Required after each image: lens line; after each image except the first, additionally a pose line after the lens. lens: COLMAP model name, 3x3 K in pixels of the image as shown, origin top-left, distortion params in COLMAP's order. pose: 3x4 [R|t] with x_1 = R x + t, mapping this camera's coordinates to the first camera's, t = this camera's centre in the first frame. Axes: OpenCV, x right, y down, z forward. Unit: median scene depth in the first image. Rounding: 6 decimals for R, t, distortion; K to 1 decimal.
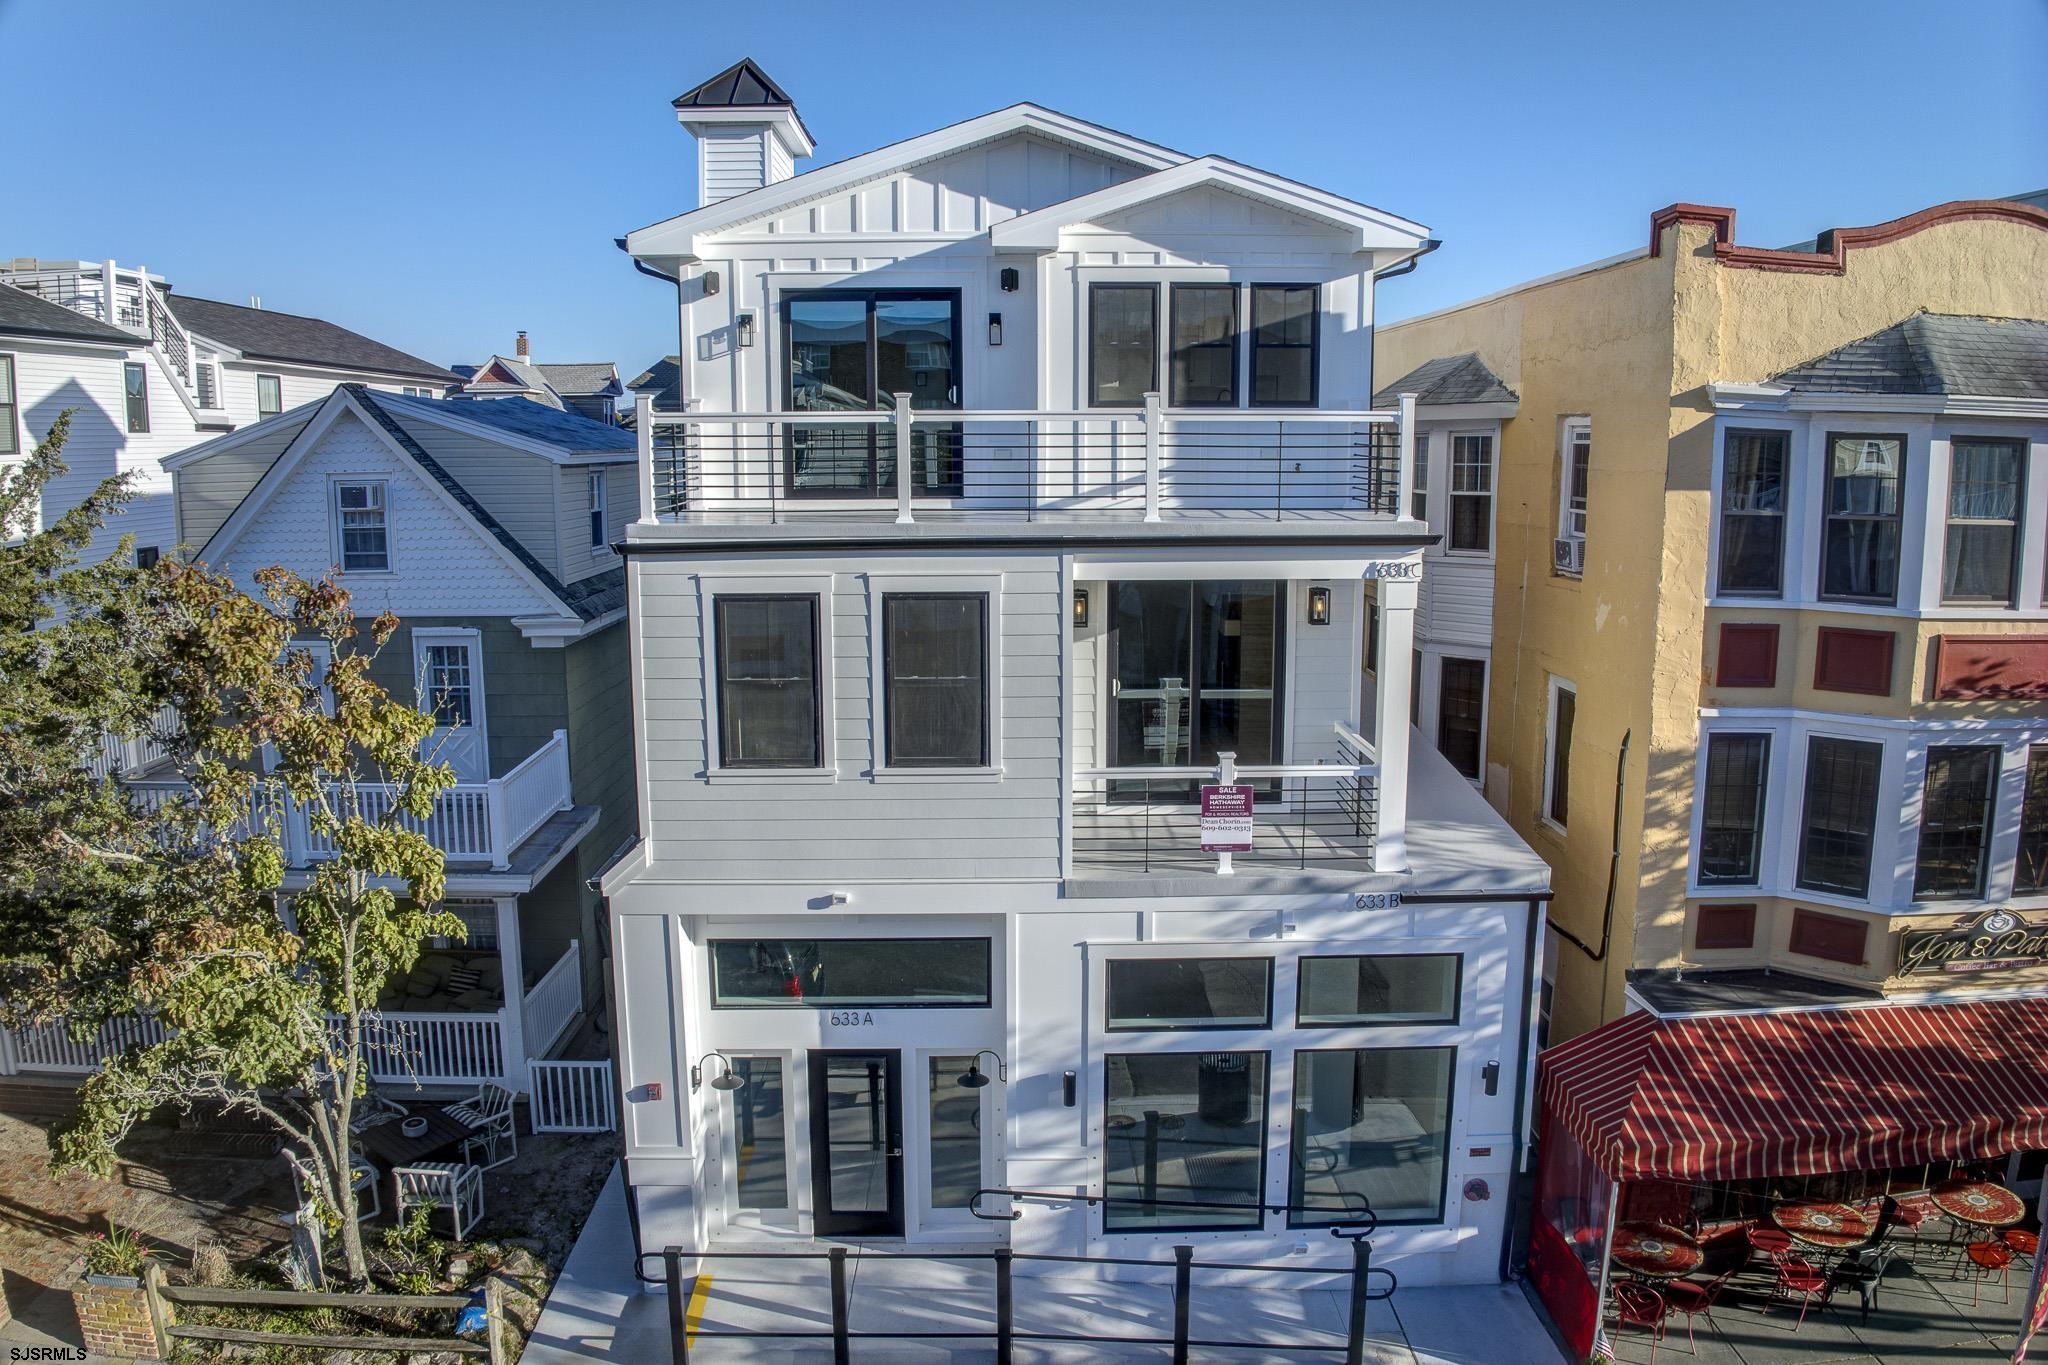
lens RADIAL K [[1439.0, 0, 1025.8], [0, 1439.0, 678.4], [0, 0, 1]] dist [-0.105432, -0.010888]
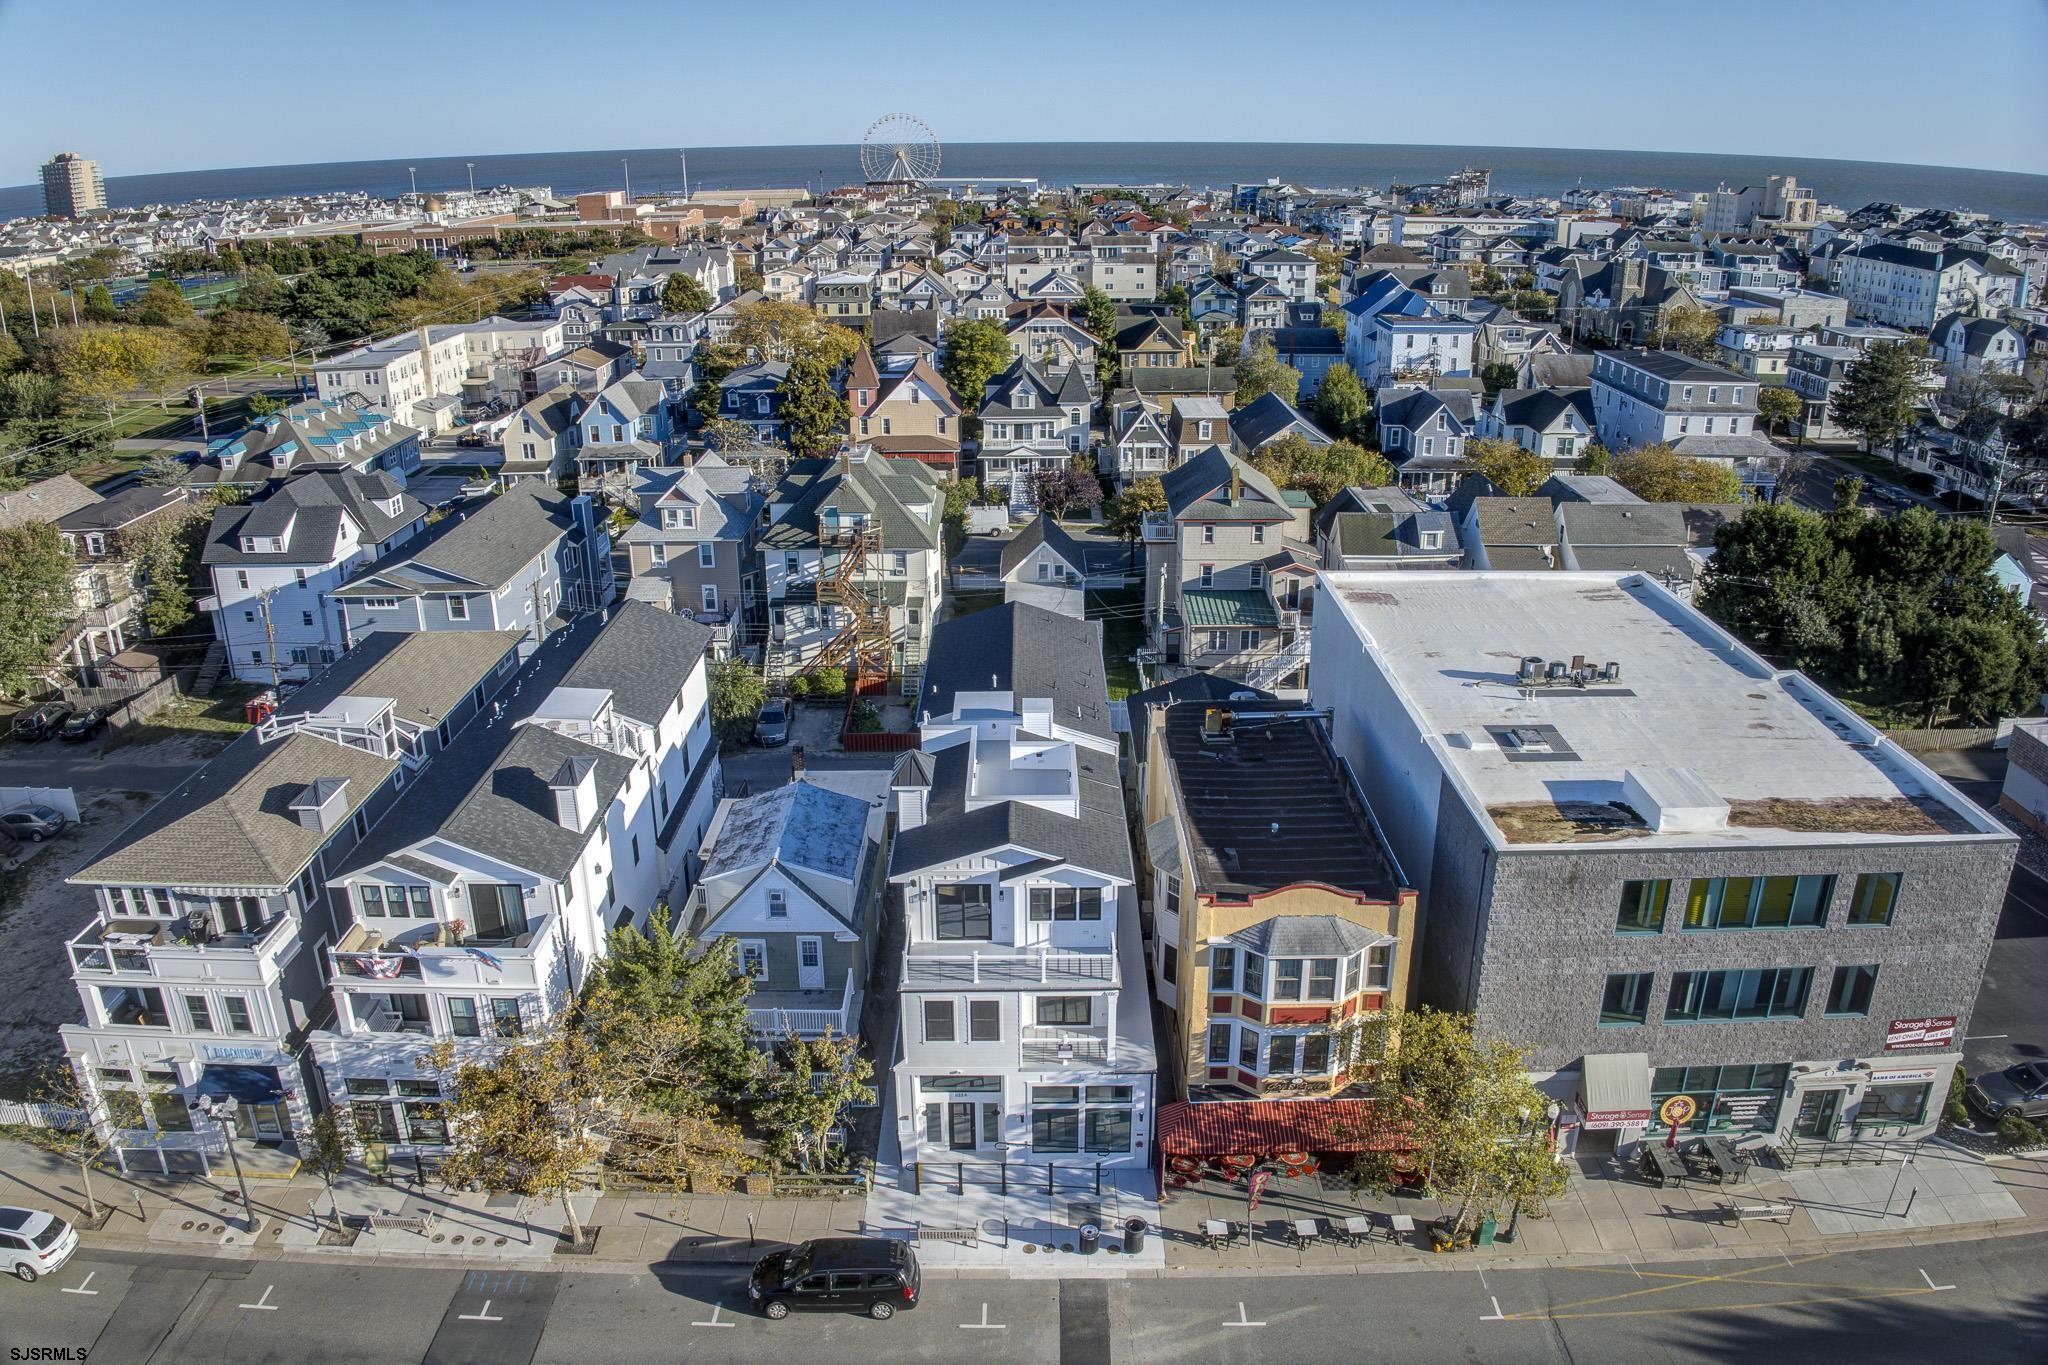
lens RADIAL K [[1444.1, 0, 1025.1], [0, 1444.1, 675.7], [0, 0, 1]] dist [-0.109026, -0.007198]
pose [[0.999744, 0.004186, -0.022228, 0.111978], [0.000316, 0.980045, 0.198776, -1.507796], [0.022617, -0.198732, 0.979793, -2.290221]]
